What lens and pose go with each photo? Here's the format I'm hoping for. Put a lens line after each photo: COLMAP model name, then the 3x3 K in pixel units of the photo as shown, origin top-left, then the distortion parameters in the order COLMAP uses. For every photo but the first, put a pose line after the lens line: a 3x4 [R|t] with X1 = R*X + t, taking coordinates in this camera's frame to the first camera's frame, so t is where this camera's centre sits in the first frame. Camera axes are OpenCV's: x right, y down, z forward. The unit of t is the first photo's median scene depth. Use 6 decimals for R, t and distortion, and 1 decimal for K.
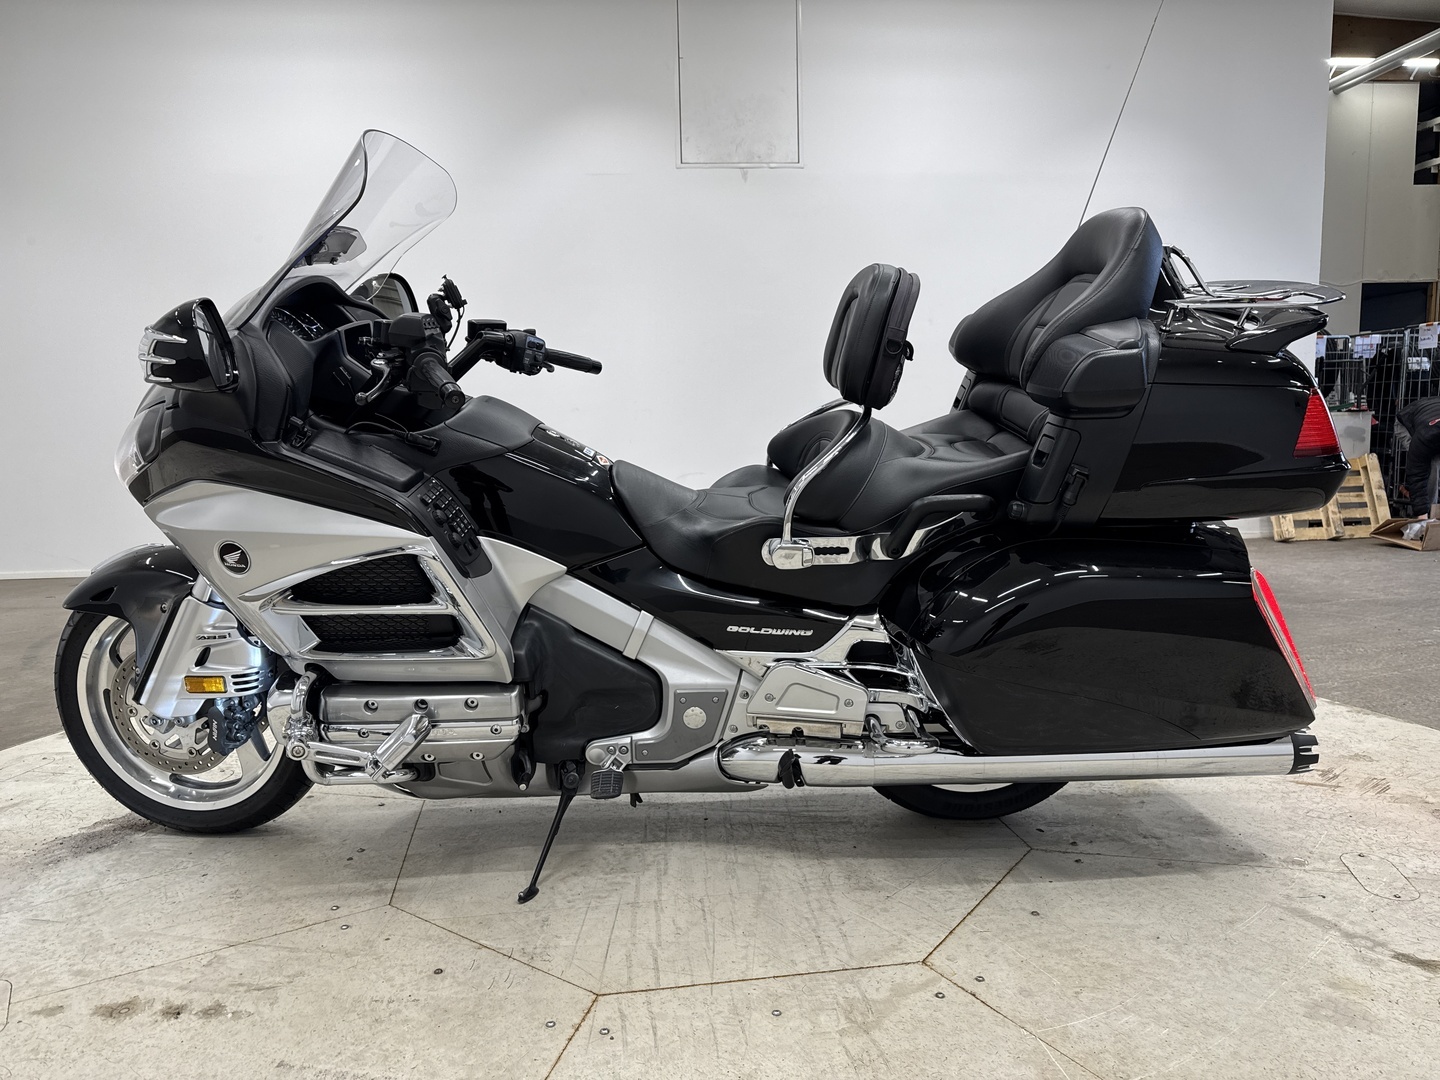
lens RADIAL K [[1021.9, 0, 712.9], [0, 1021.9, 540.0], [0, 0, 1]] dist [0.009004, -0.007615]
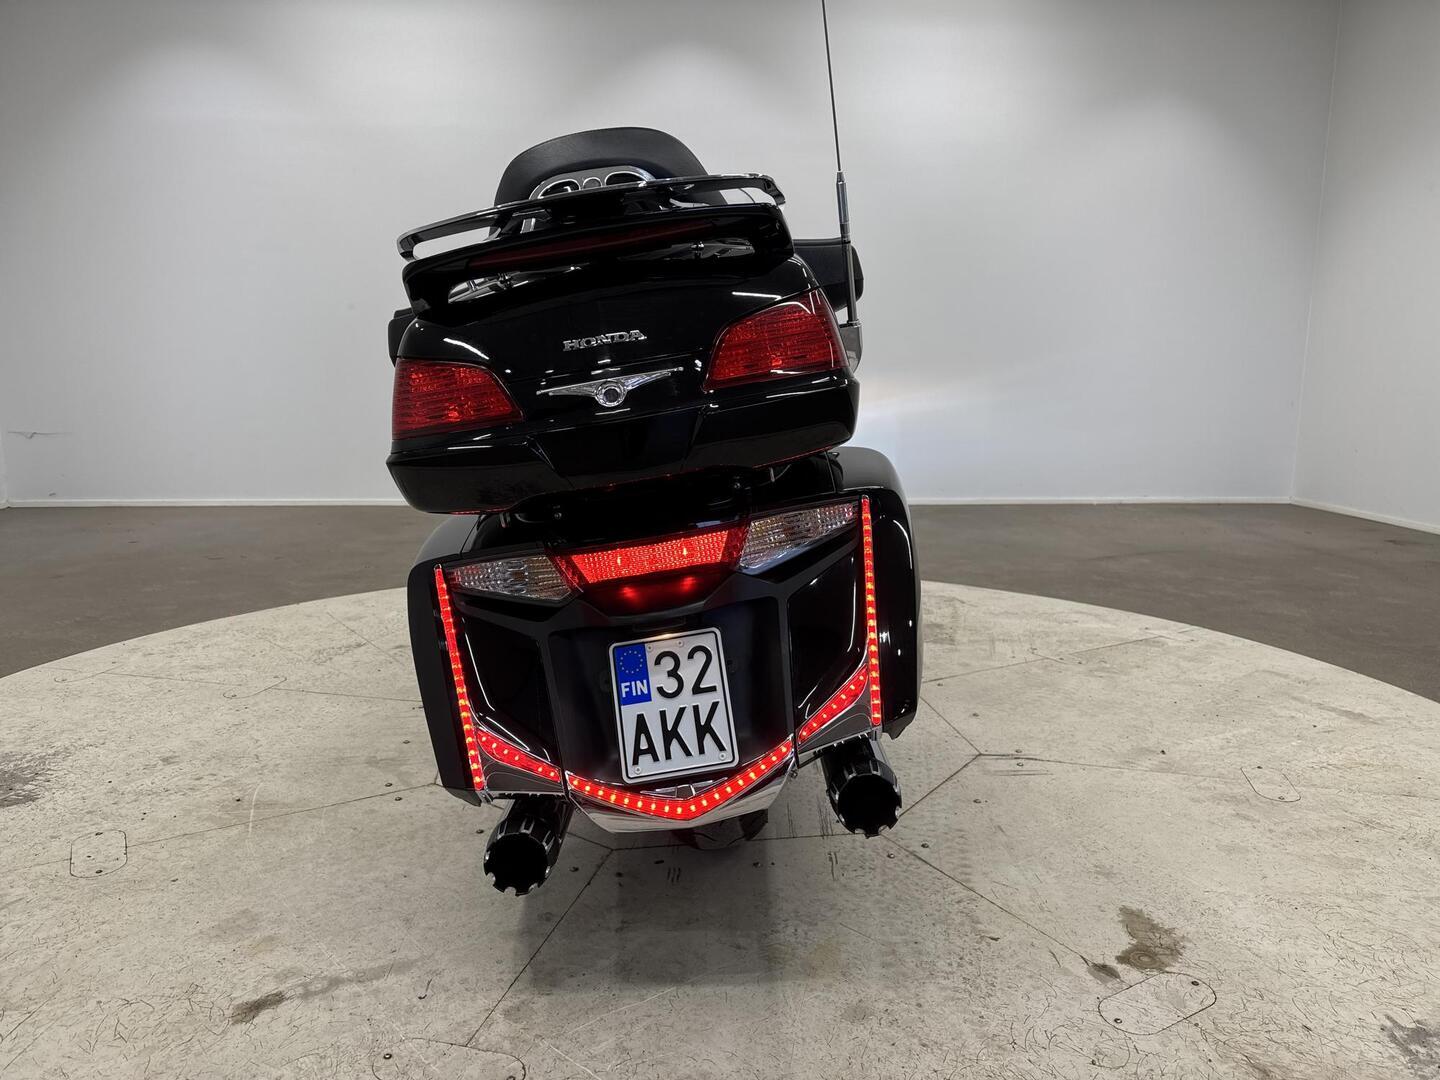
lens RADIAL K [[1021.9, 0, 711.1], [0, 1021.9, 542.5], [0, 0, 1]] dist [0.009004, -0.007615]
pose [[-0.000917, 0.197113, -0.980380, 1.360996], [-0.132214, 0.971750, 0.195502, -0.187315], [0.991221, 0.129799, 0.025170, 1.207257]]
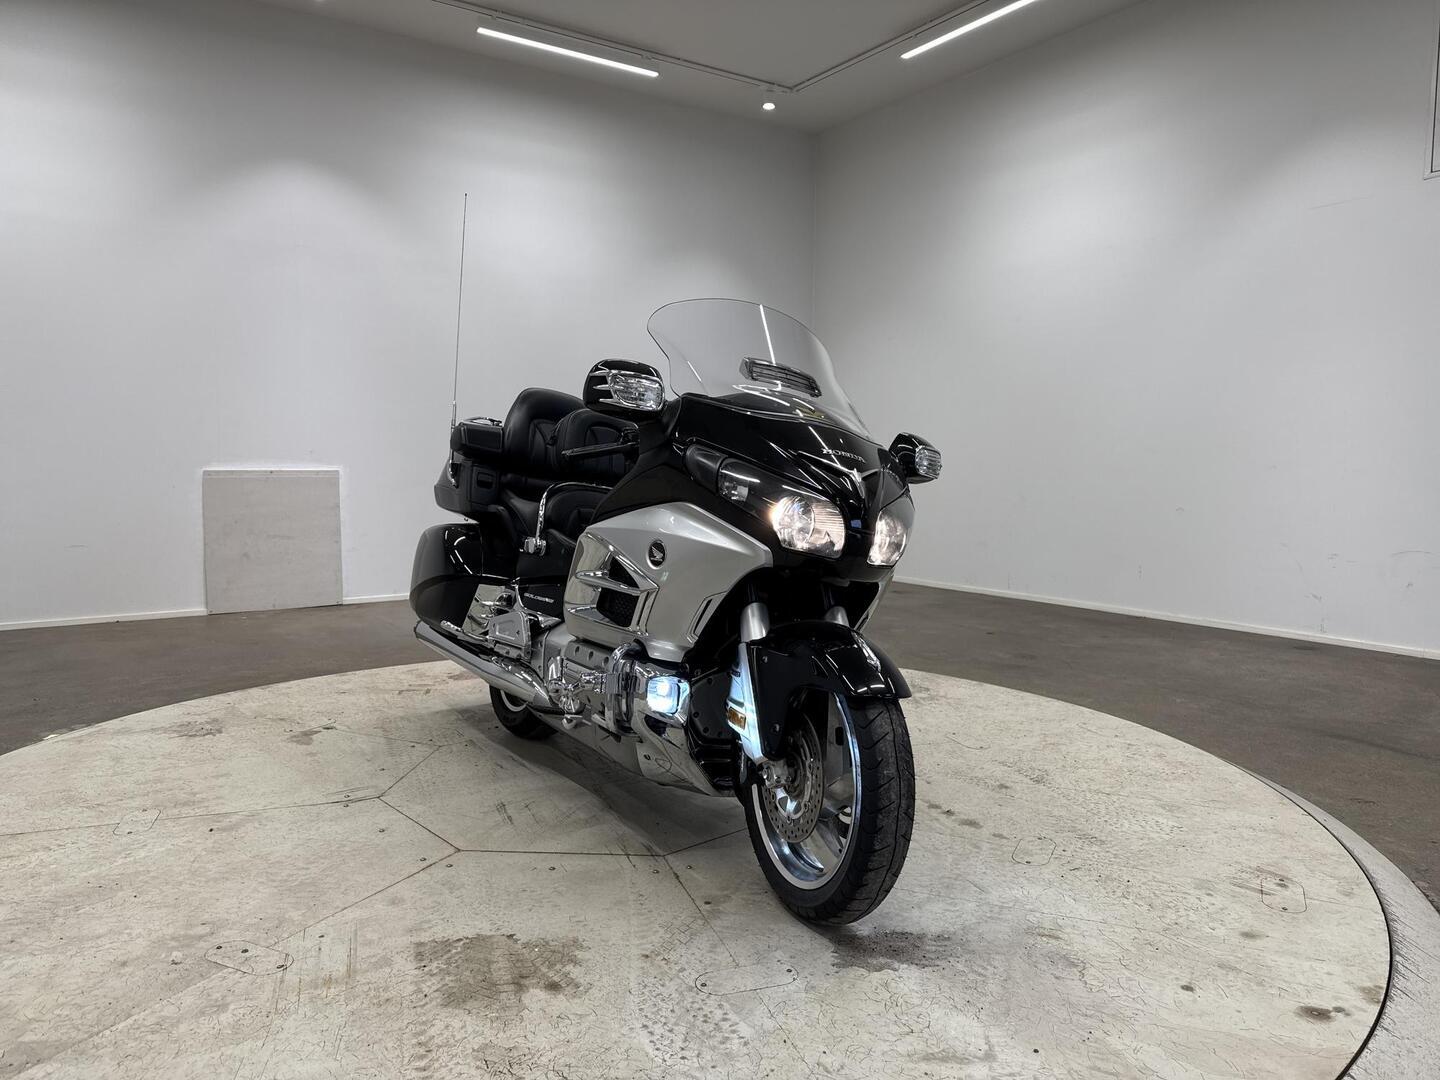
lens RADIAL K [[1021.9, 0, 719.8], [0, 1021.9, 537.4], [0, 0, 1]] dist [0.009004, -0.007615]
pose [[-0.531894, -0.052067, 0.845209, -1.627567], [0.109006, 0.985594, 0.129313, -0.274986], [-0.839766, 0.160914, -0.518556, 1.968538]]
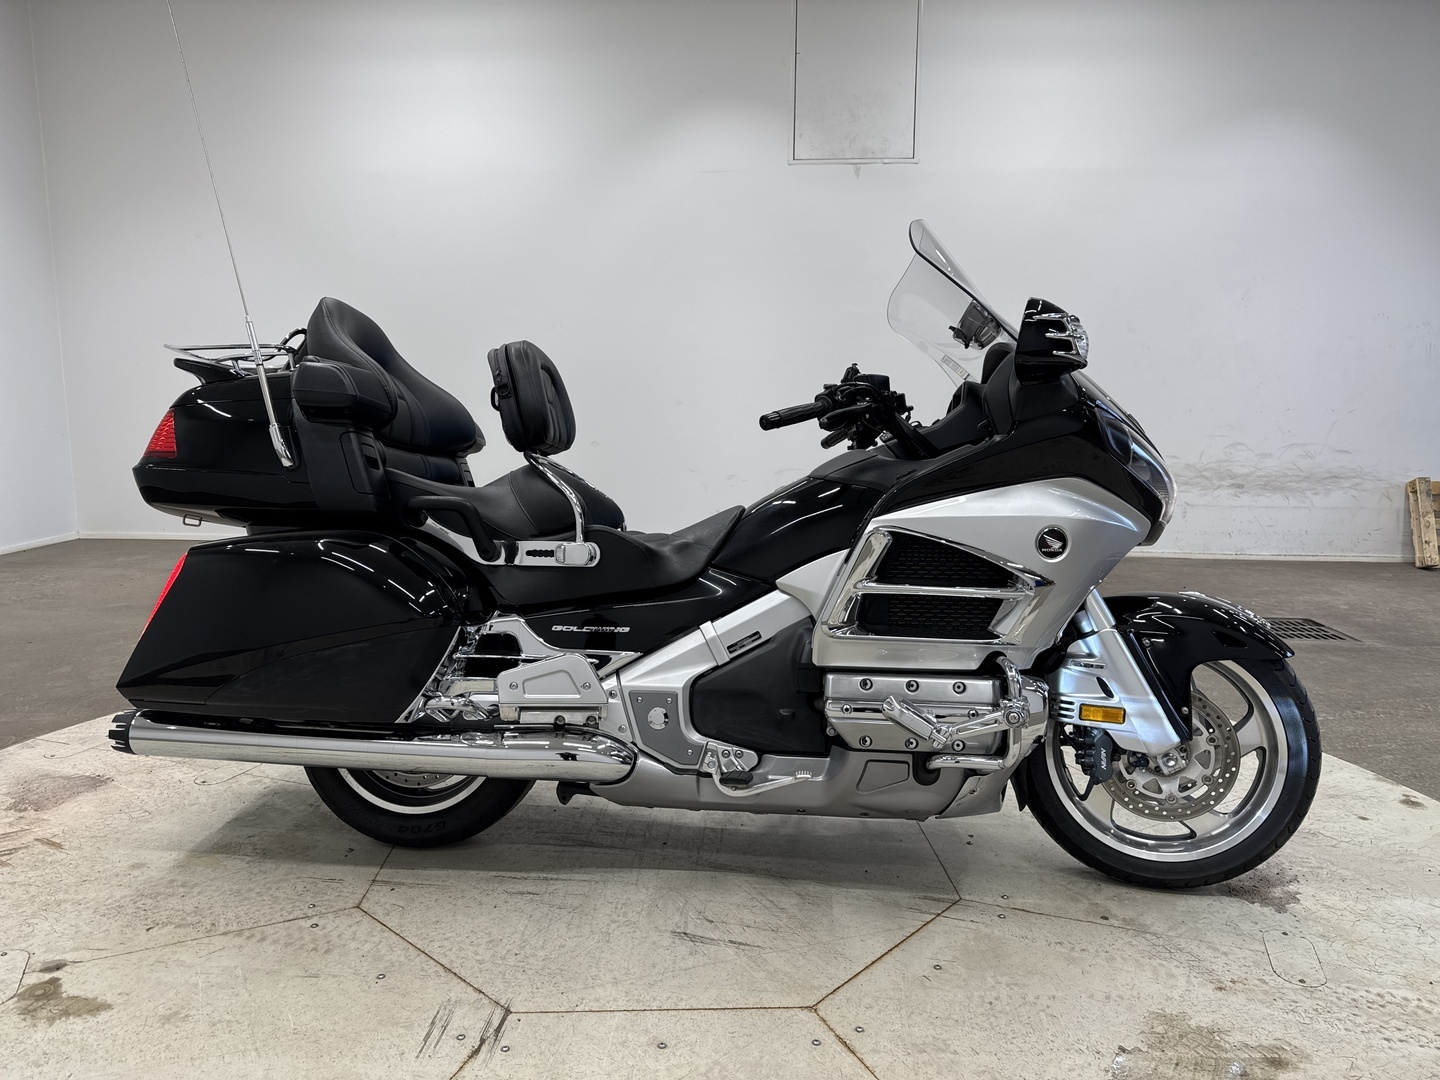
lens RADIAL K [[1021.9, 0, 719.5], [0, 1021.9, 544.6], [0, 0, 1]] dist [0.009004, -0.007615]
pose [[-0.995155, -0.008802, 0.097920, -0.214992], [0.018487, 0.961462, 0.274316, -0.398153], [-0.096561, 0.274798, -0.956641, 2.439164]]
